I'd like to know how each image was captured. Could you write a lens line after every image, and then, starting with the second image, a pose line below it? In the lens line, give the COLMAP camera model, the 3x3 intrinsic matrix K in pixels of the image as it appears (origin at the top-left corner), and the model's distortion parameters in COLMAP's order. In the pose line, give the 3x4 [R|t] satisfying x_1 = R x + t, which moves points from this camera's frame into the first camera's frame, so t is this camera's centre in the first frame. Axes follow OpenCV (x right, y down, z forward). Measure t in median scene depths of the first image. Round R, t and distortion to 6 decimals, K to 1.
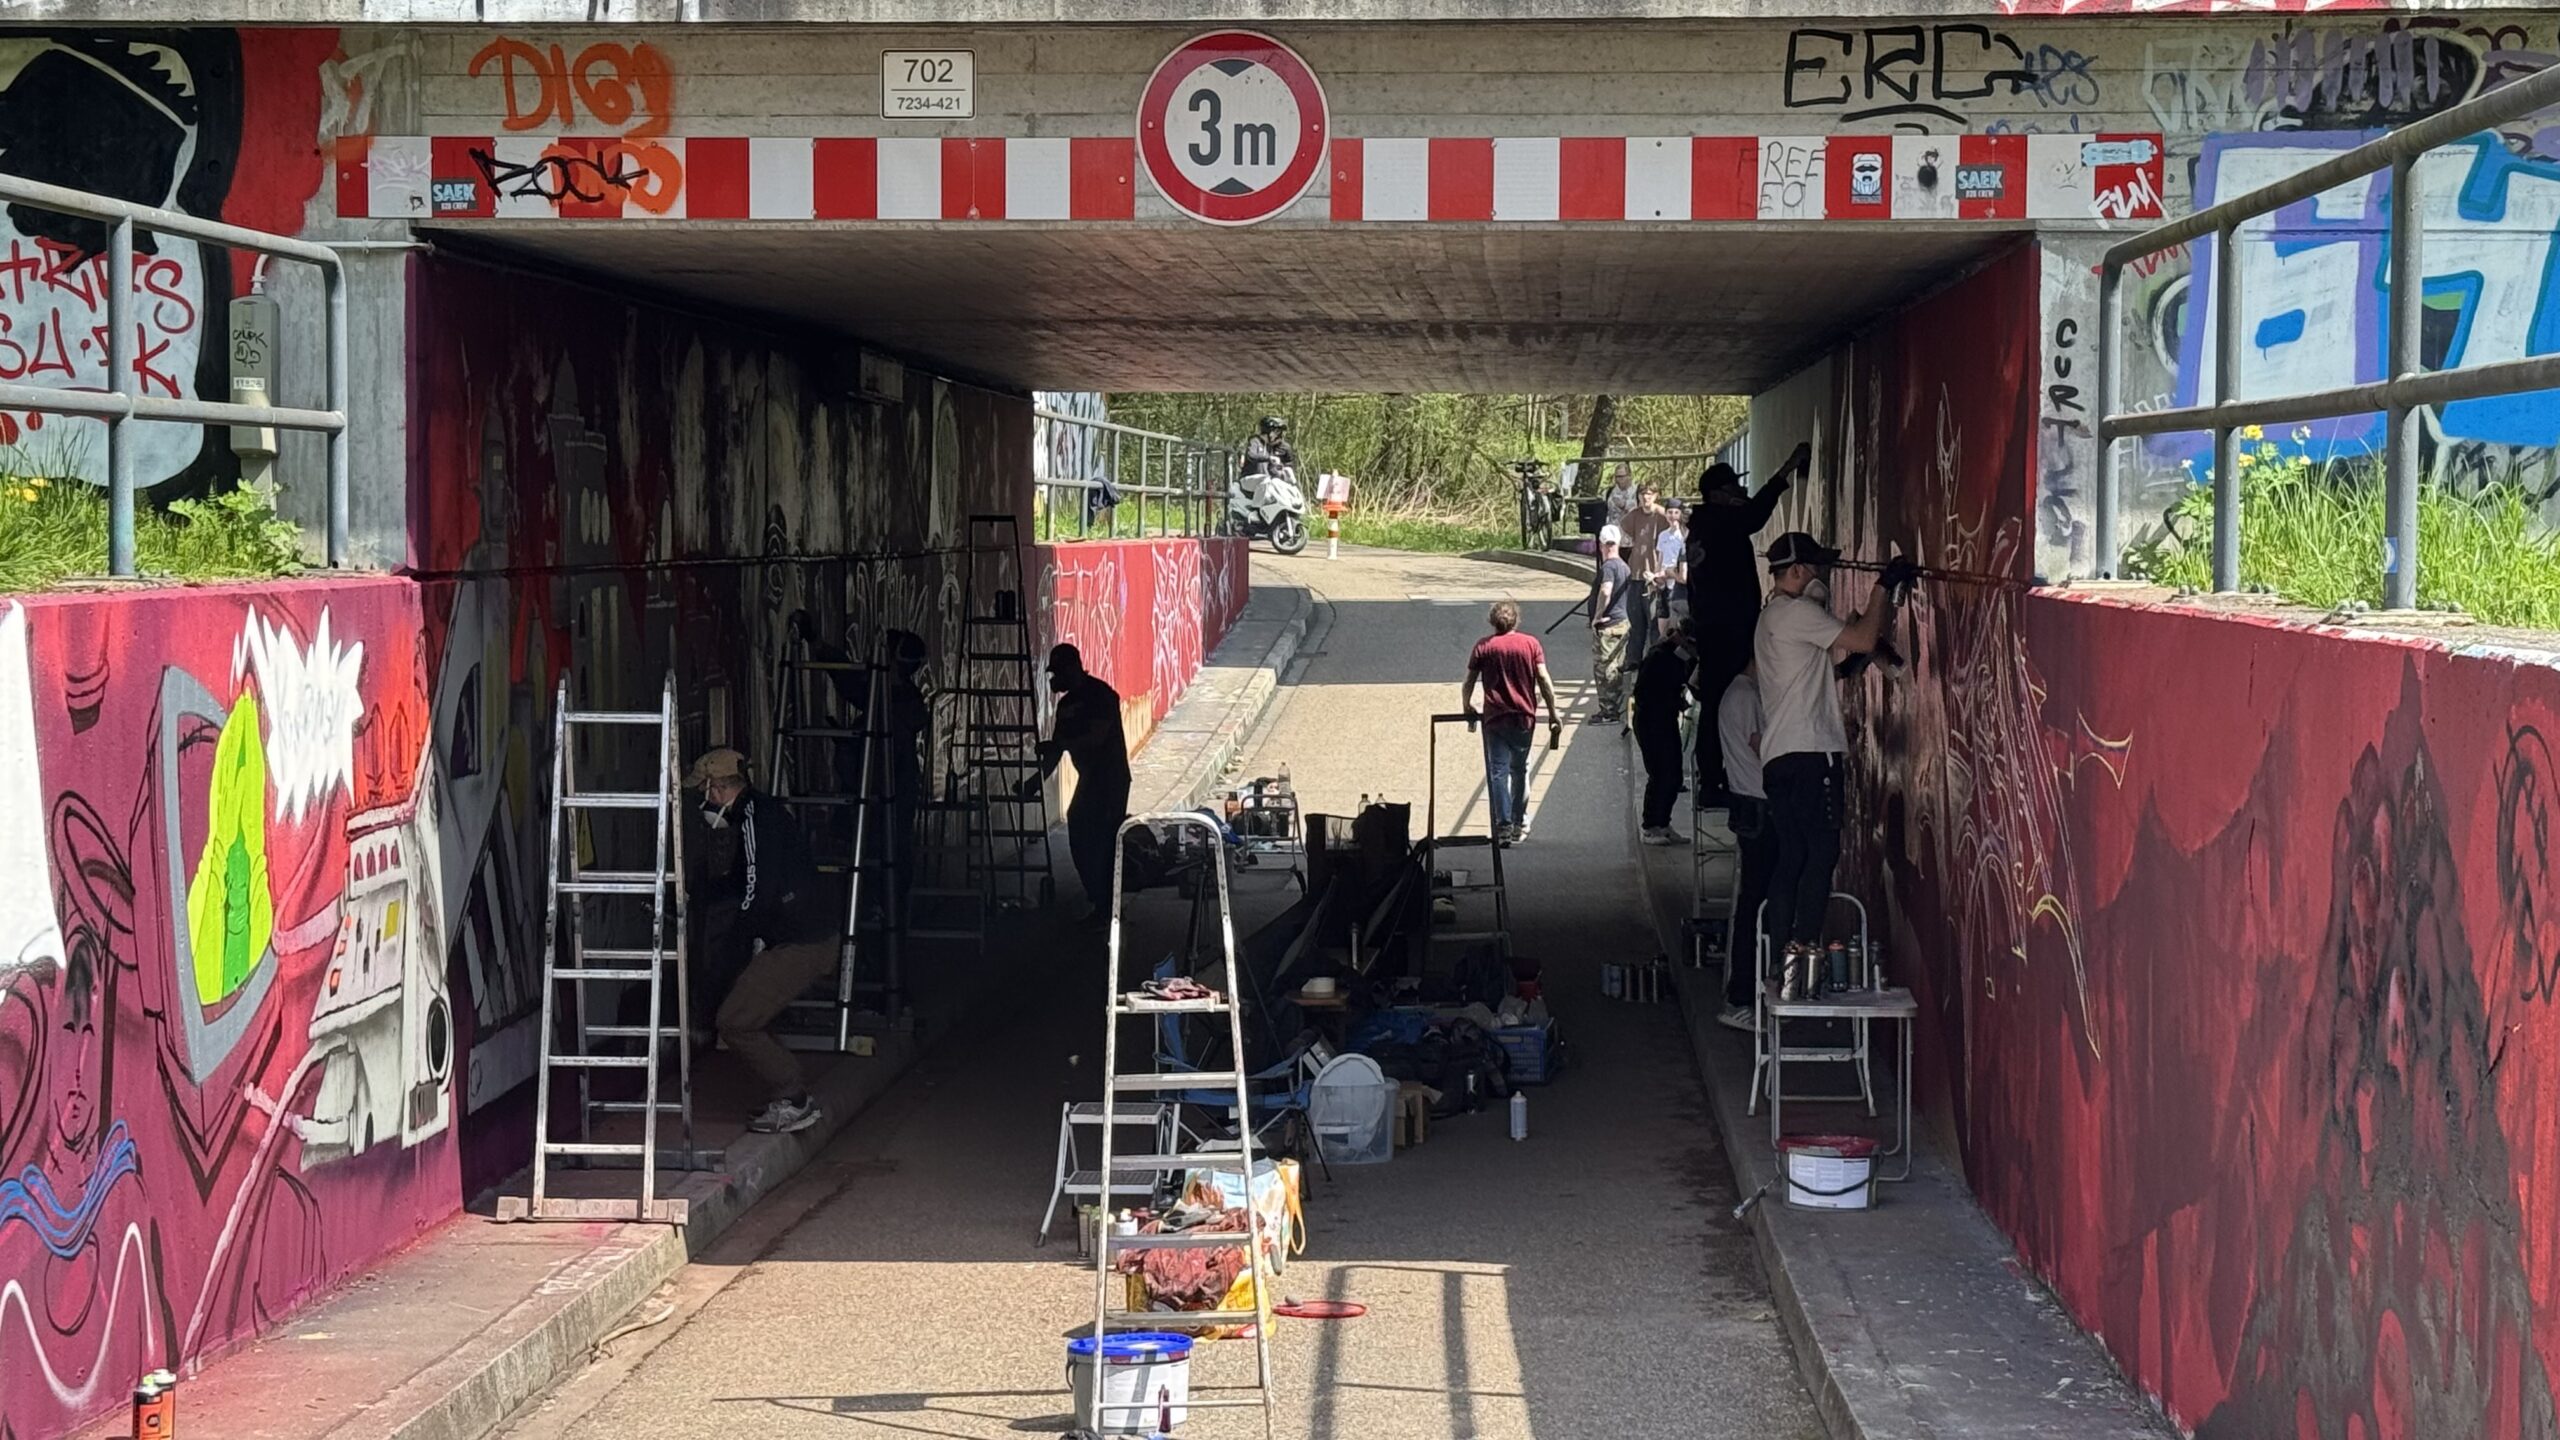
lens RADIAL K [[4451.0, 0, 1282.3], [0, 4451.0, 719.4], [0, 0, 1]] dist [0.182159, 0.000000]
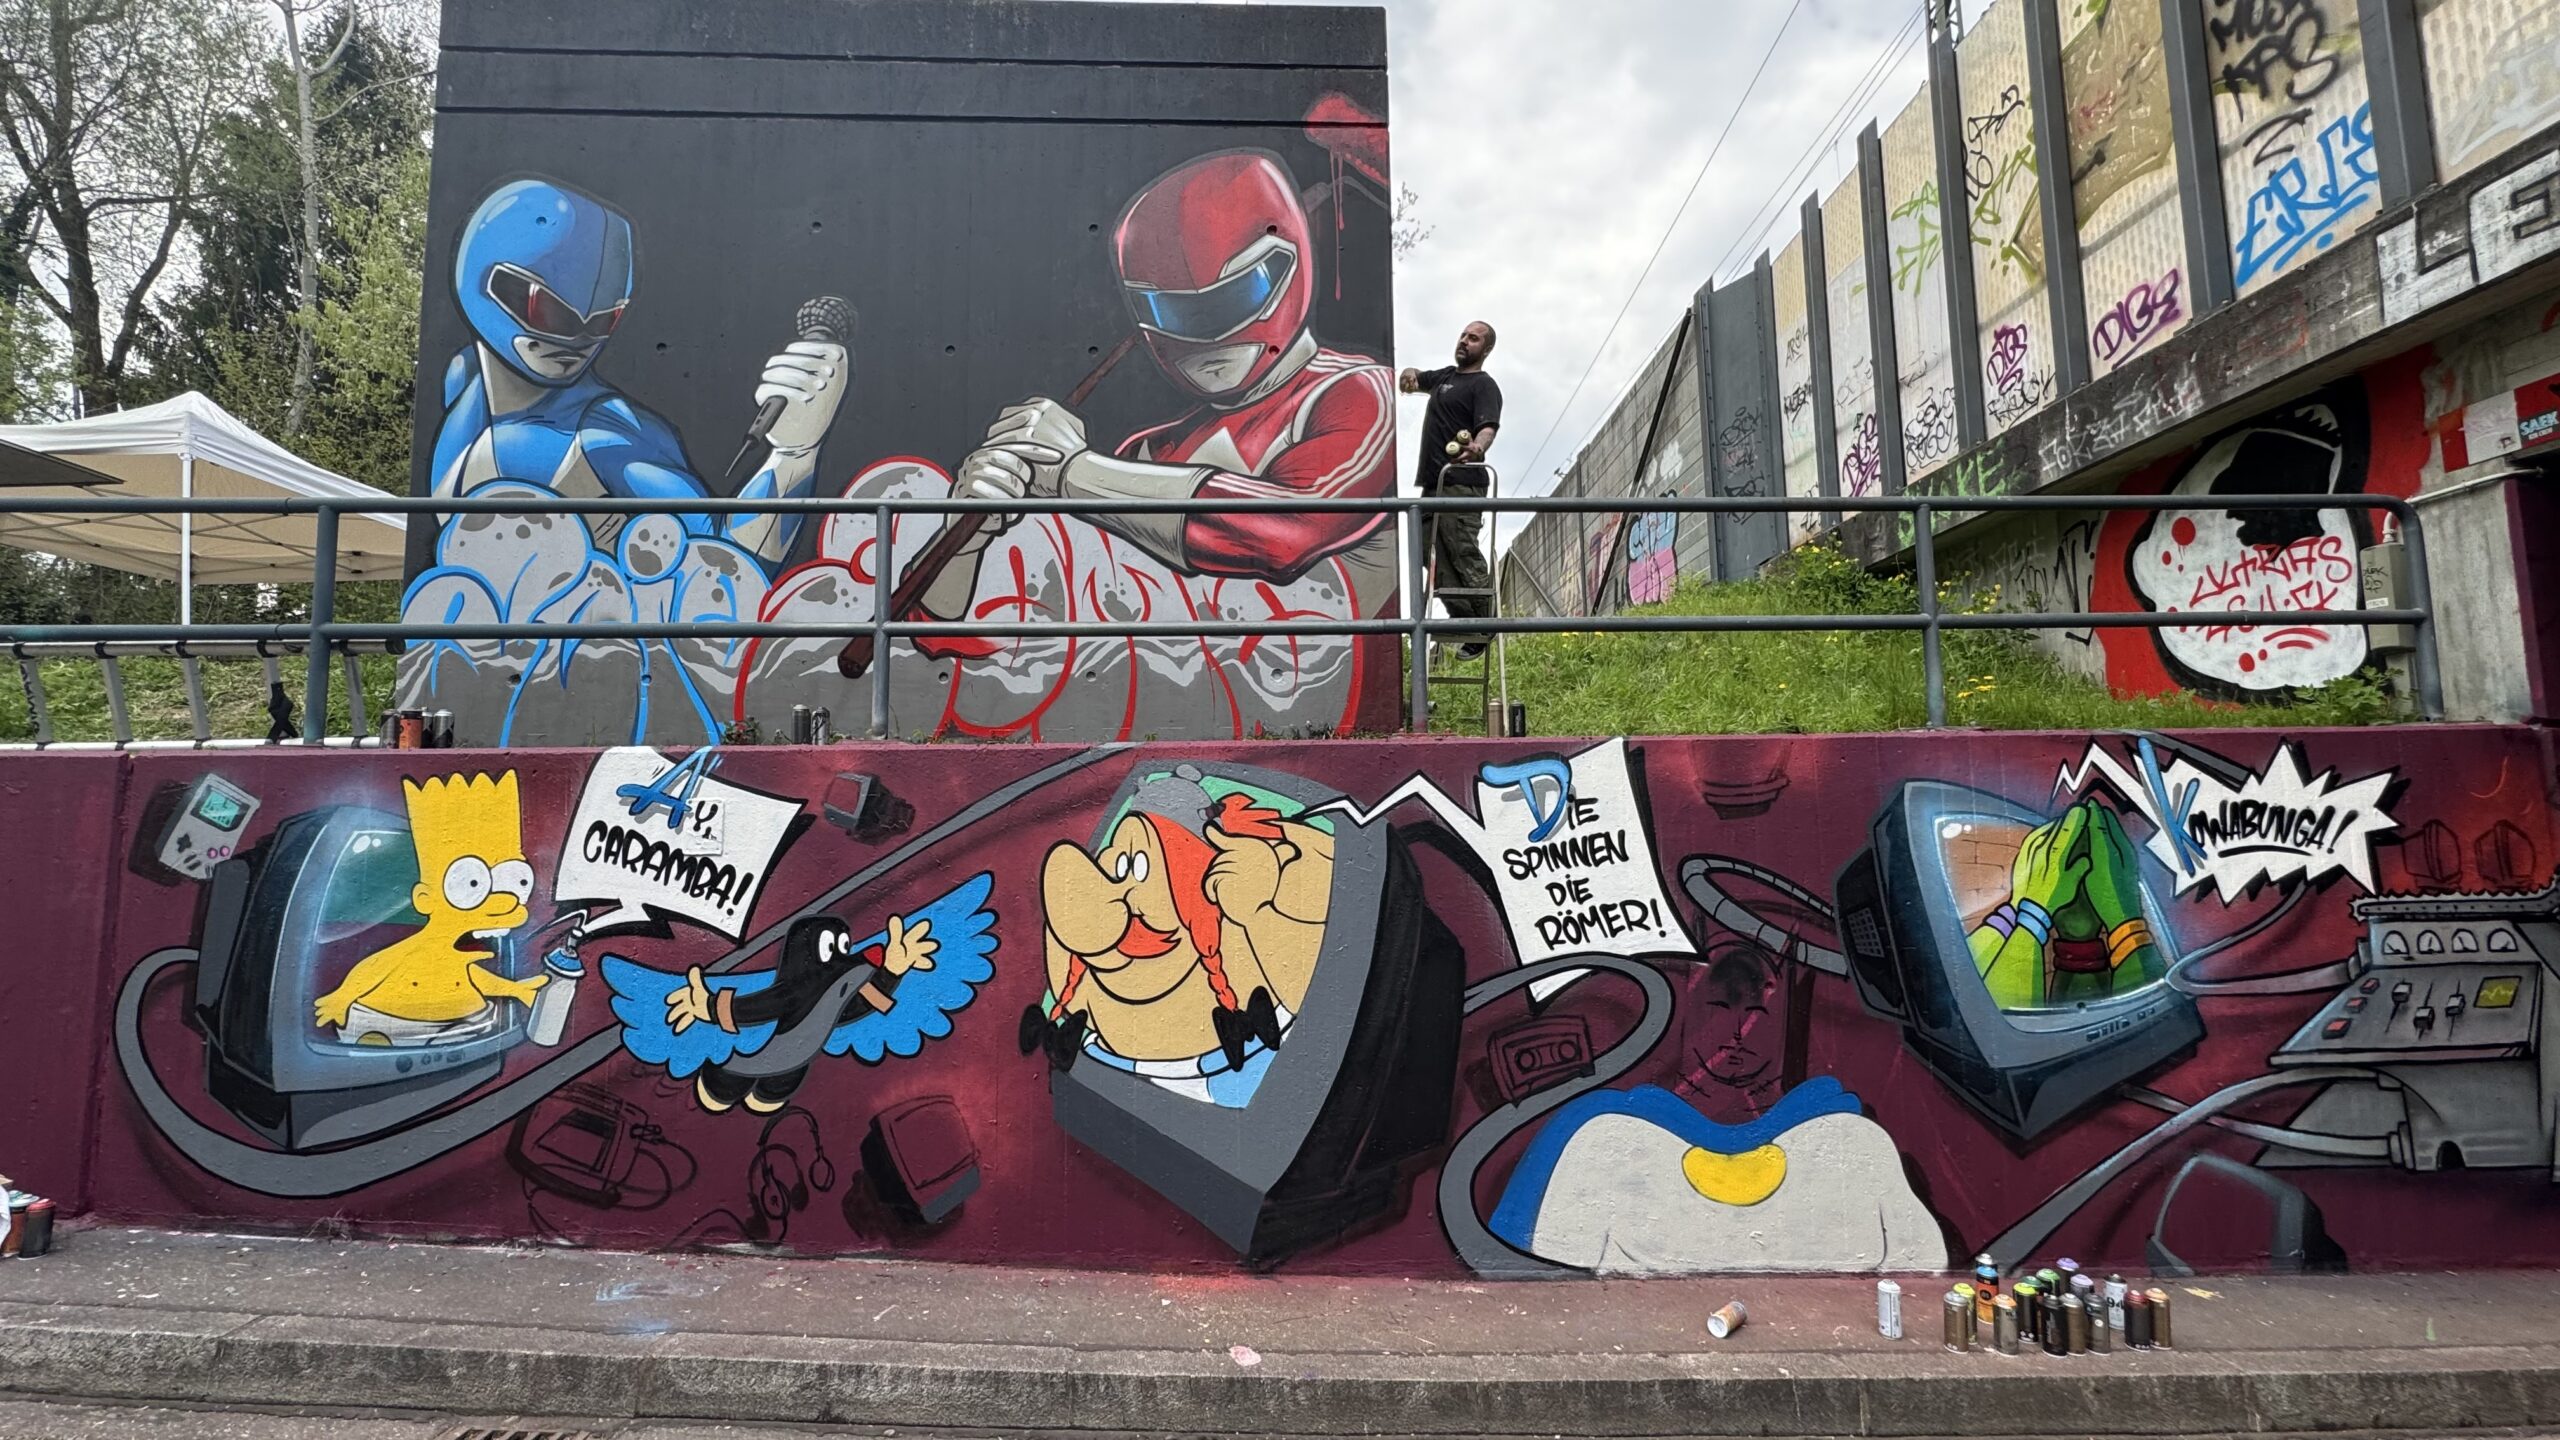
lens RADIAL K [[1071.8, 0, 1271.9], [0, 1071.8, 726.2], [0, 0, 1]] dist [-0.001862, 0.000319]
pose [[0.093878, -0.099554, -0.990594, 0.076461], [-0.027124, 0.994363, -0.102503, 0.010271], [0.995214, 0.036492, 0.090648, 0.611110]]
